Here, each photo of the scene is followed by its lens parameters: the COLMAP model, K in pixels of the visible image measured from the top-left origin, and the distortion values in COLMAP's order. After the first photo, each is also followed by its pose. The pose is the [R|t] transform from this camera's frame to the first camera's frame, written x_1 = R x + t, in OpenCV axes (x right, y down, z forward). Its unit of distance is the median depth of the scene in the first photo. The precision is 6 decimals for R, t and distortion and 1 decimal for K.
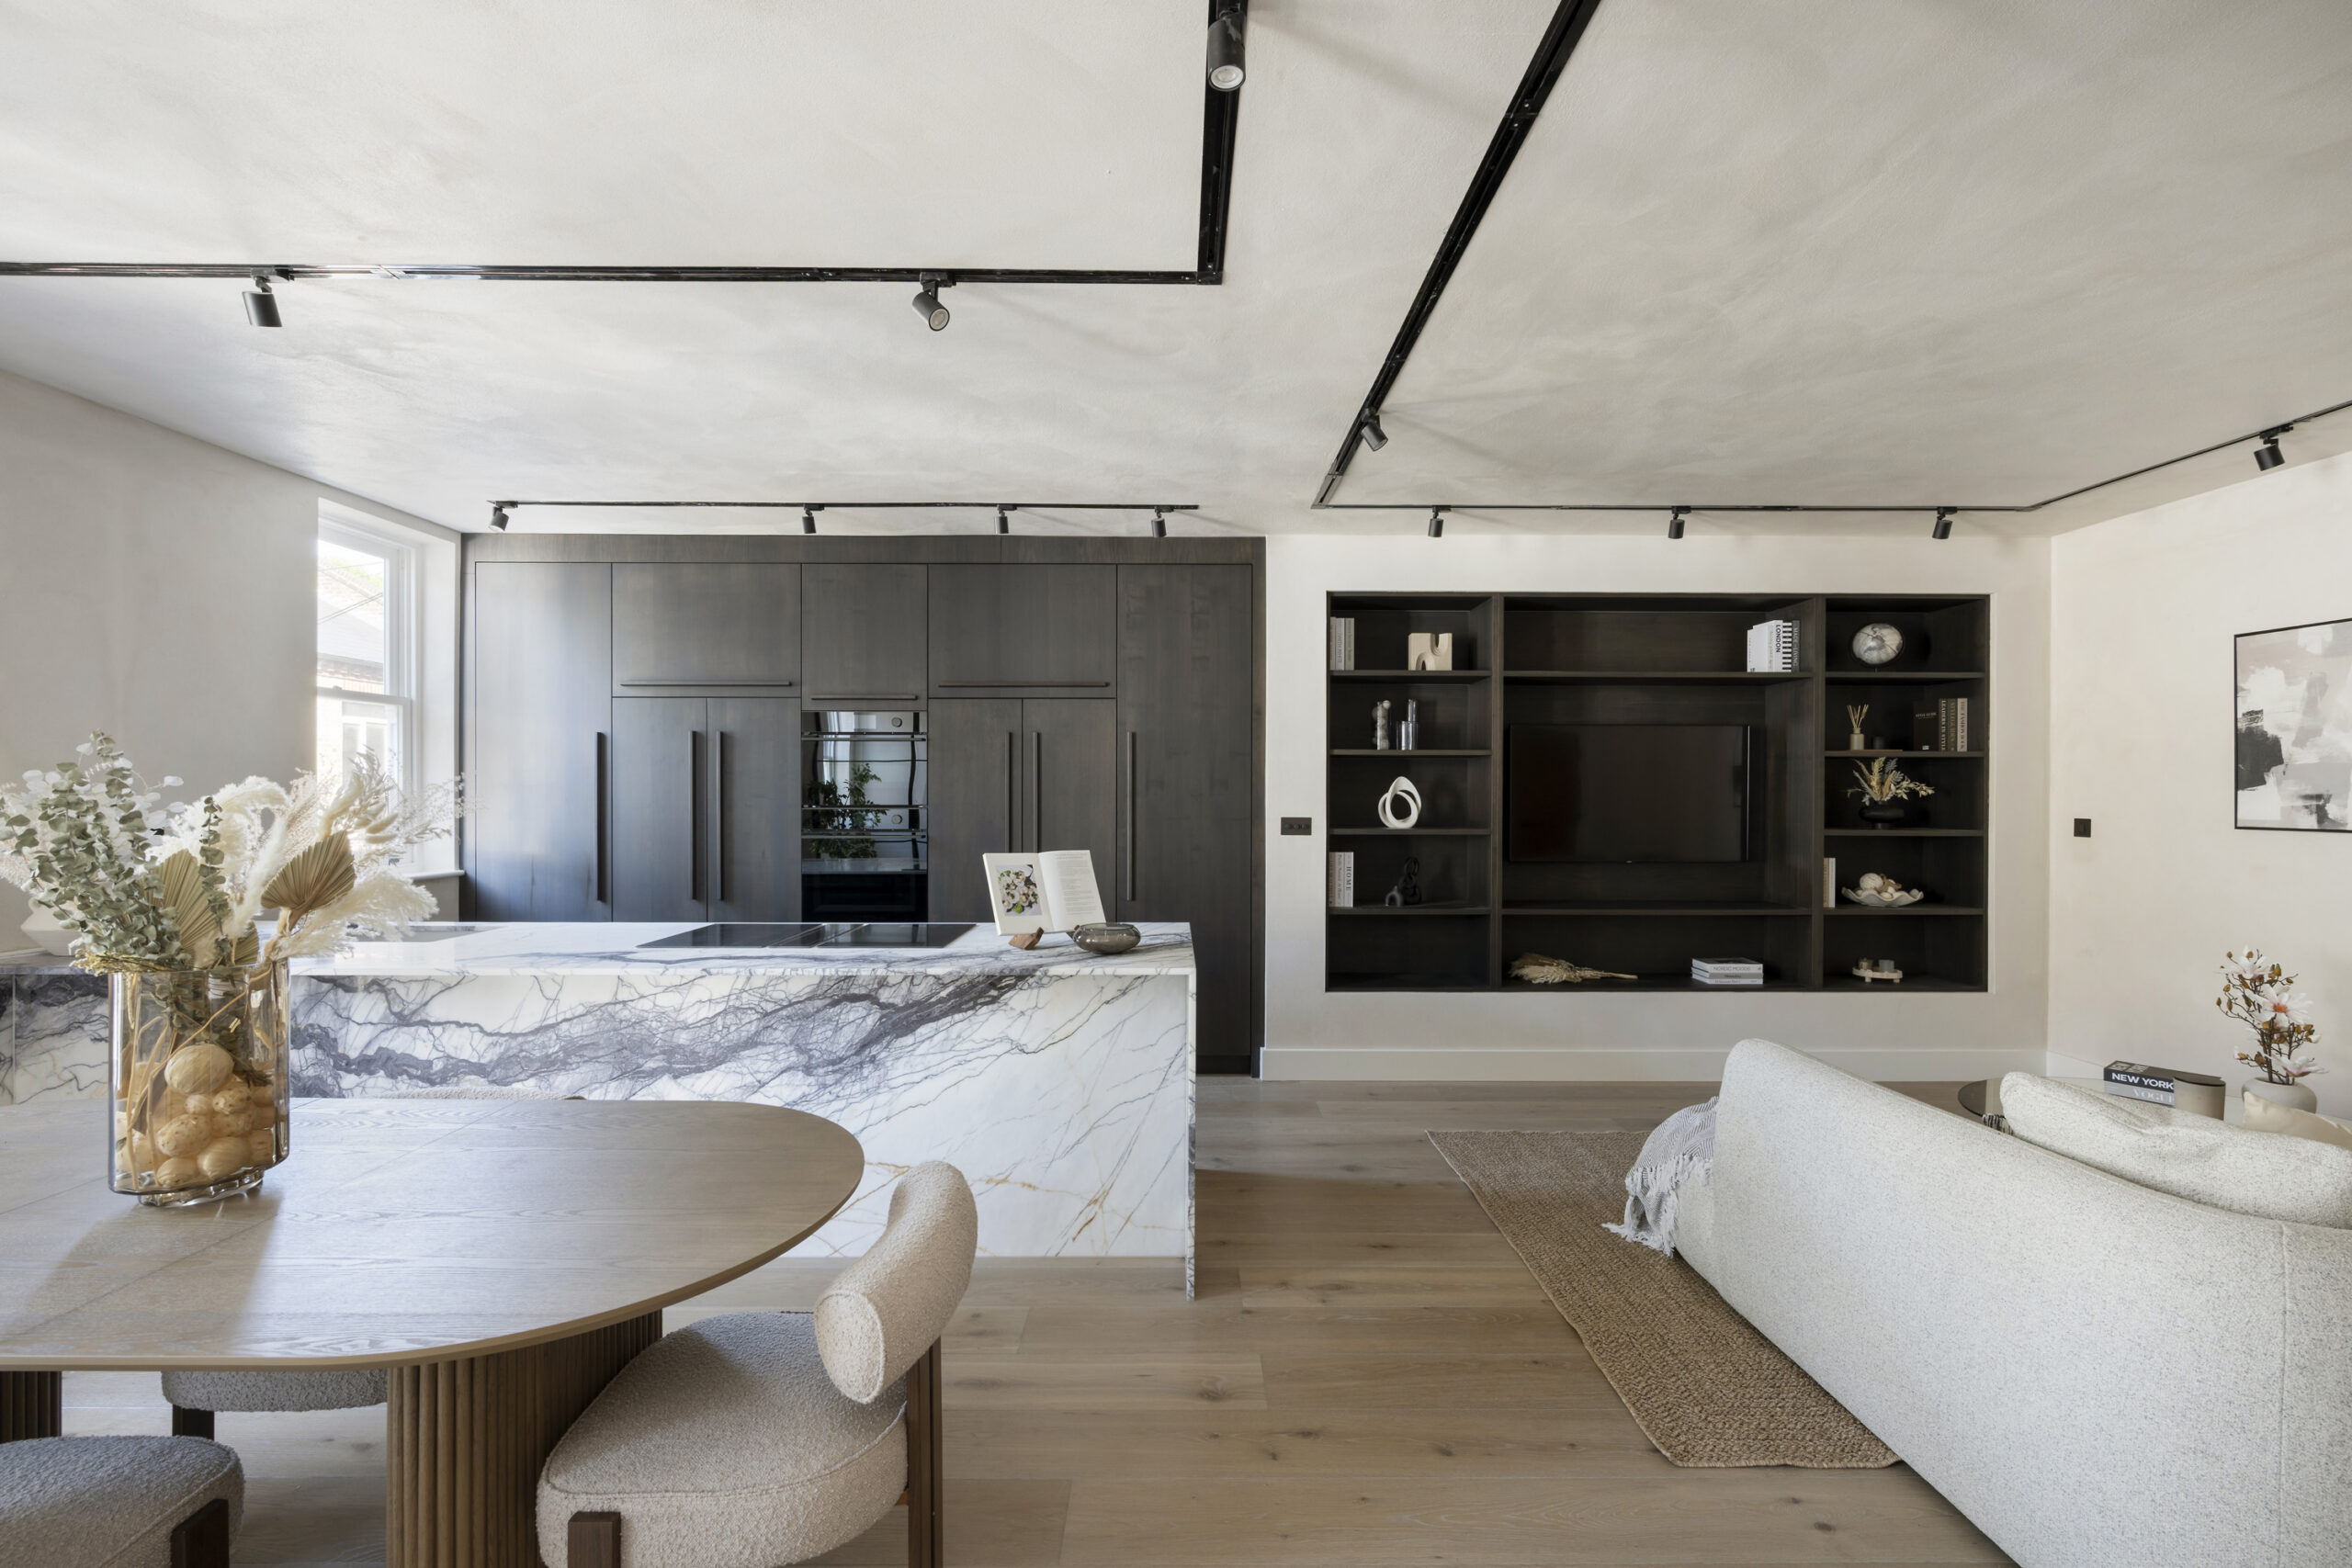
lens RADIAL K [[987.6, 0, 1178.6], [0, 987.6, 796.2], [0, 0, 1]] dist [0.003185, 0.000338]
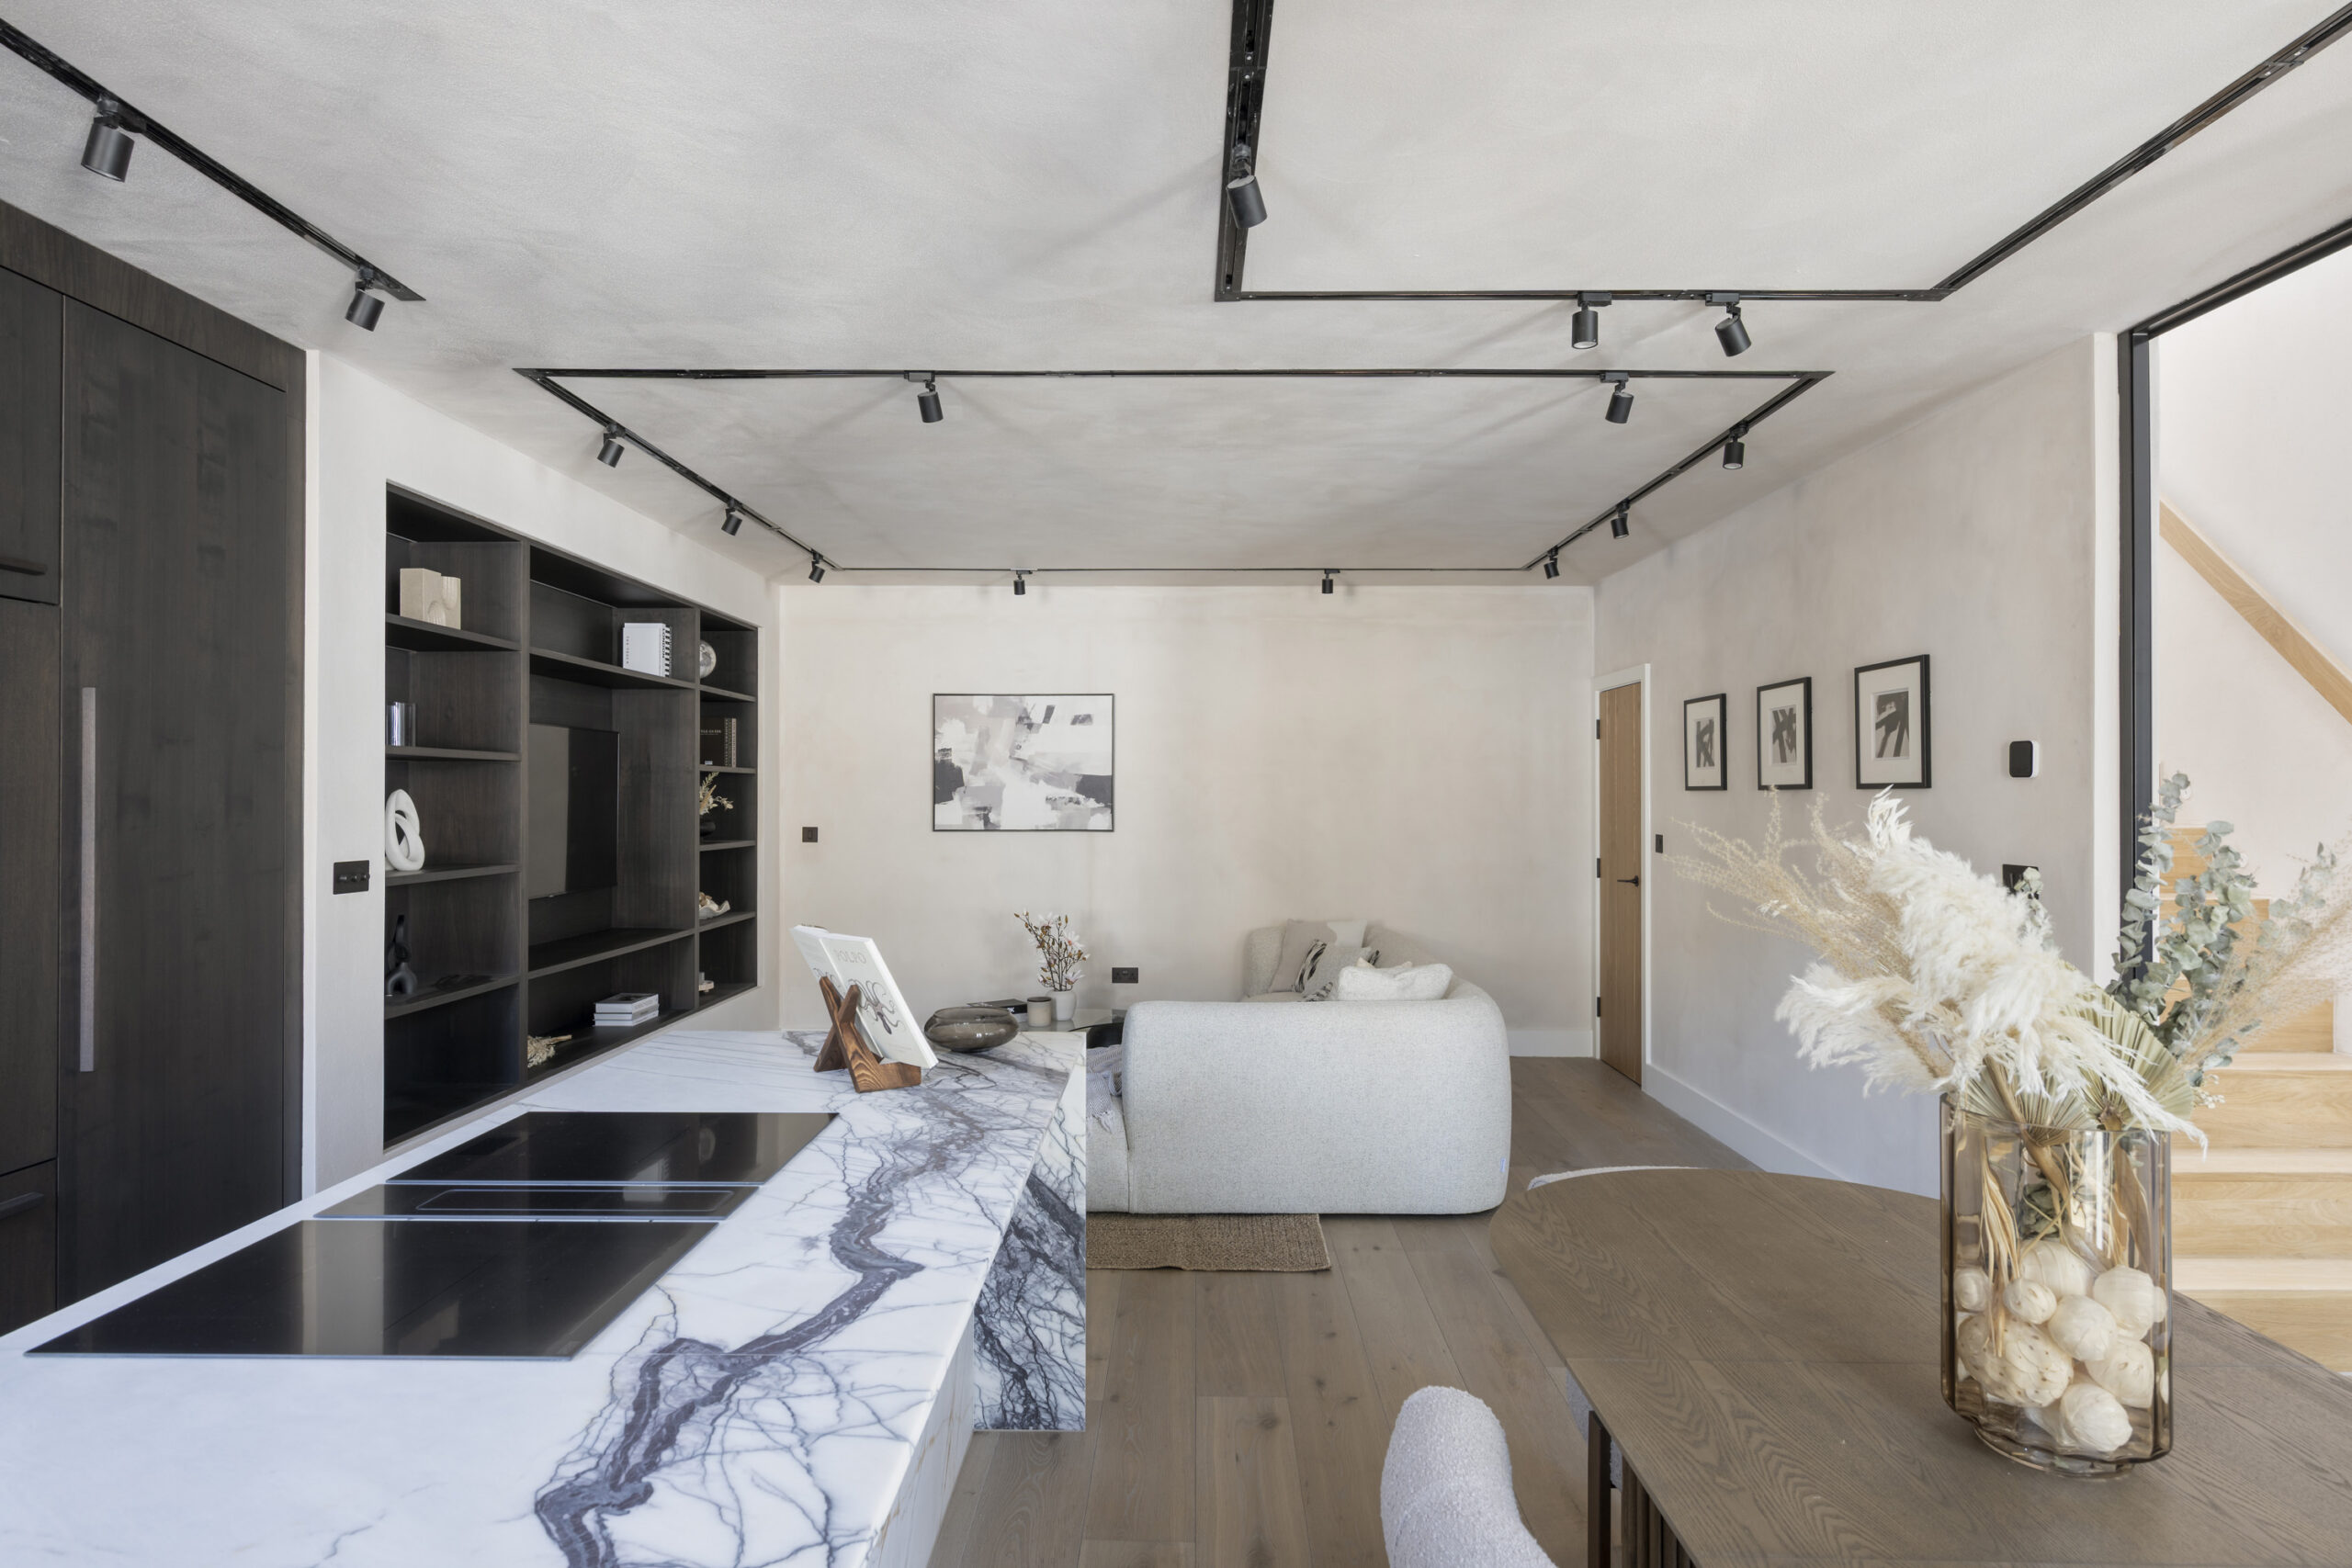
lens RADIAL K [[1274.8, 0, 1181.3], [0, 1274.8, 777.4], [0, 0, 1]] dist [-0.015074, 0.000618]
pose [[0.014369, 0.012816, 0.999815, -0.672108], [0.002275, 0.999915, -0.012850, -0.017915], [-0.999894, 0.002459, 0.014339, 0.567478]]
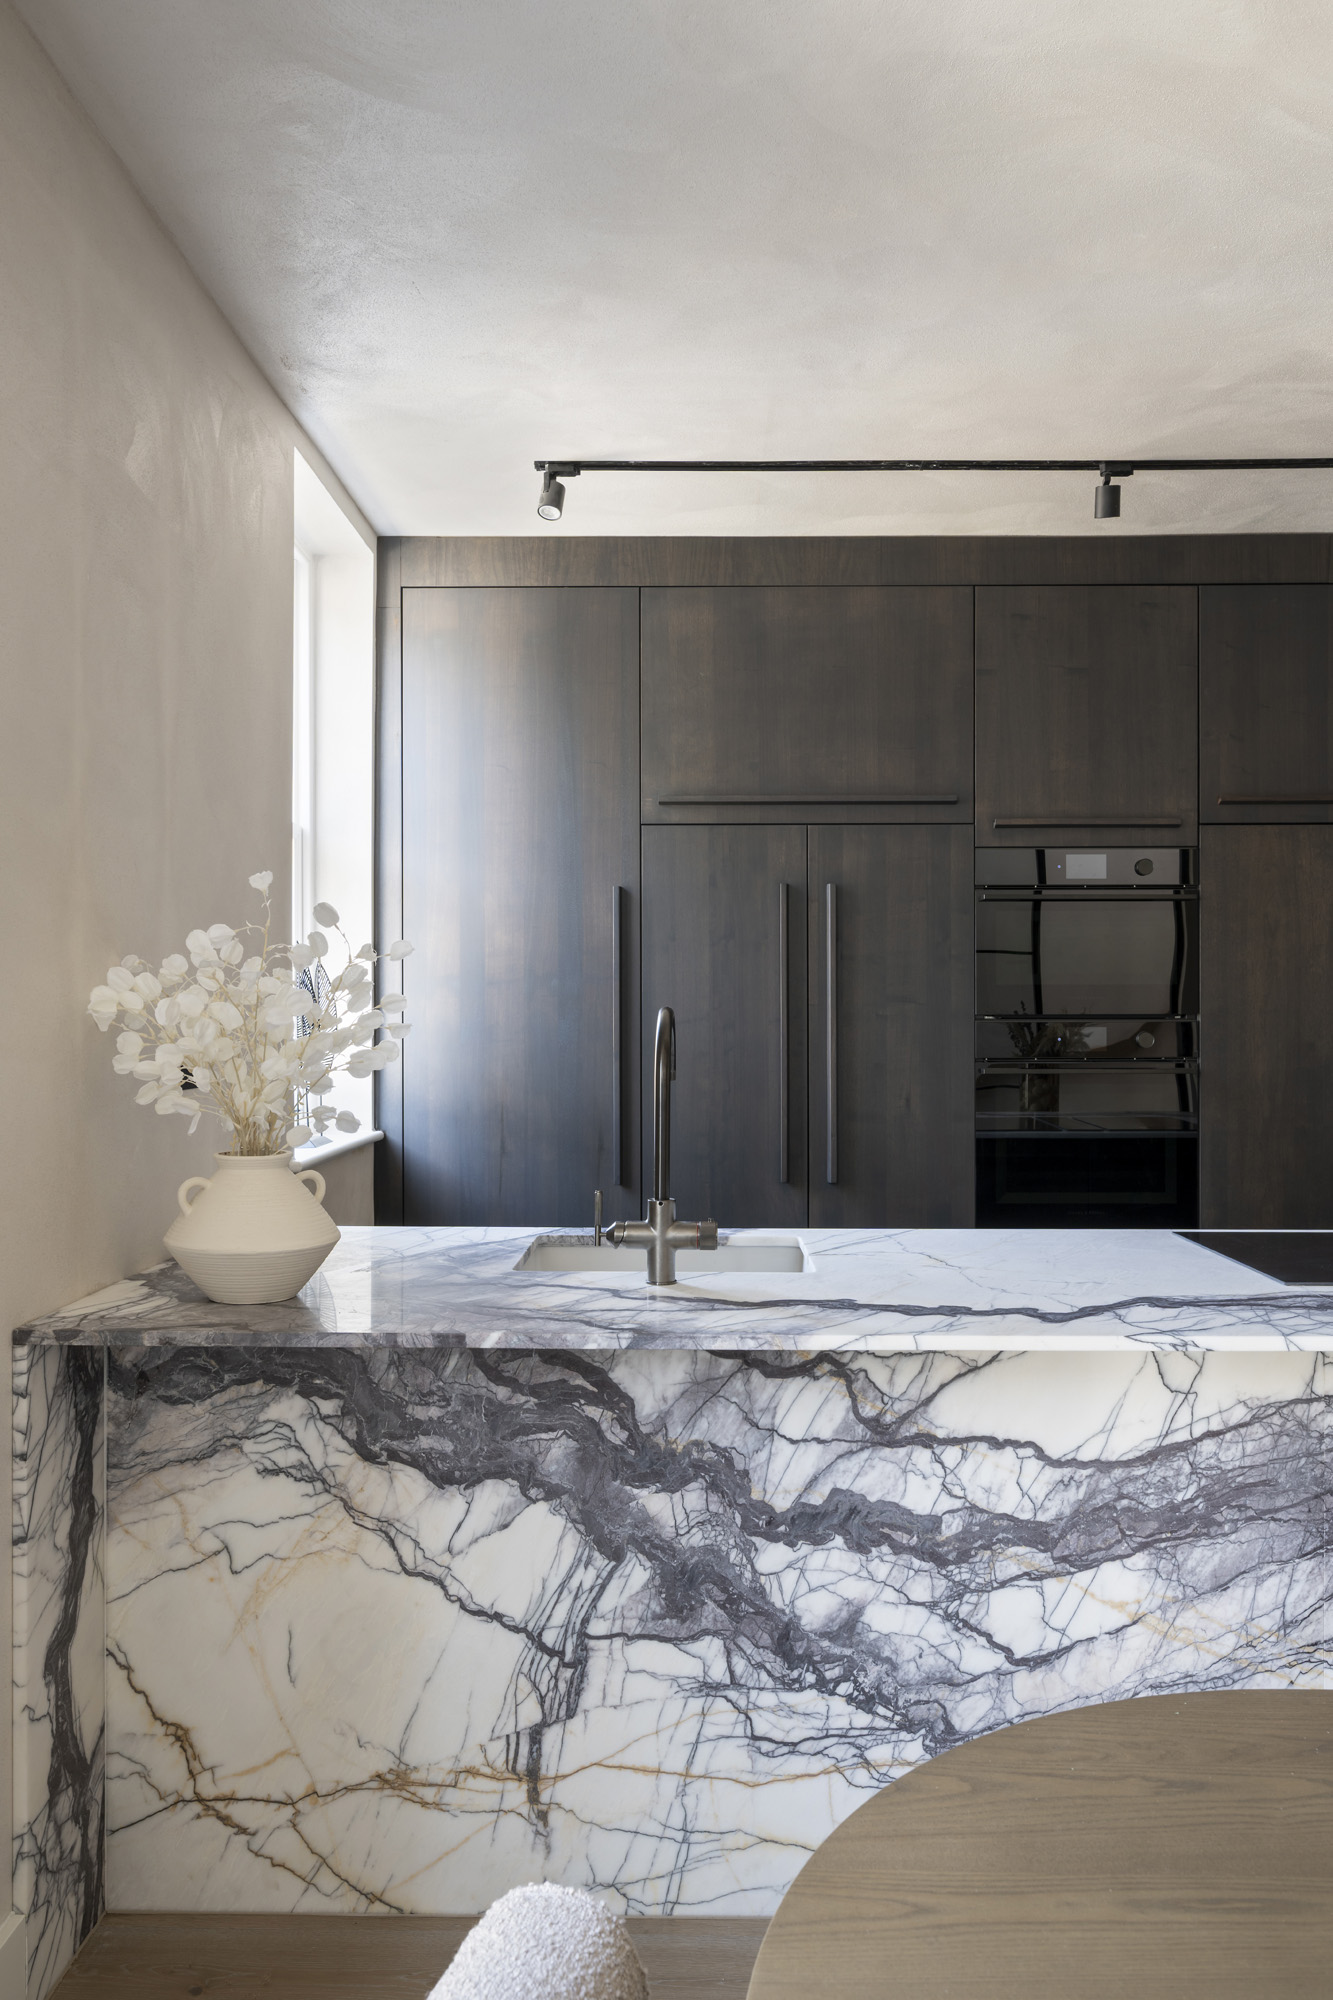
lens RADIAL K [[1528.8, 0, 661.9], [0, 1528.8, 950.3], [0, 0, 1]] dist [0.003176, 0.007317]
pose [[0.999759, -0.006222, -0.021030, -0.602991], [0.005266, 0.998965, -0.045188, 0.010862], [0.021289, 0.045066, 0.998757, 0.145954]]
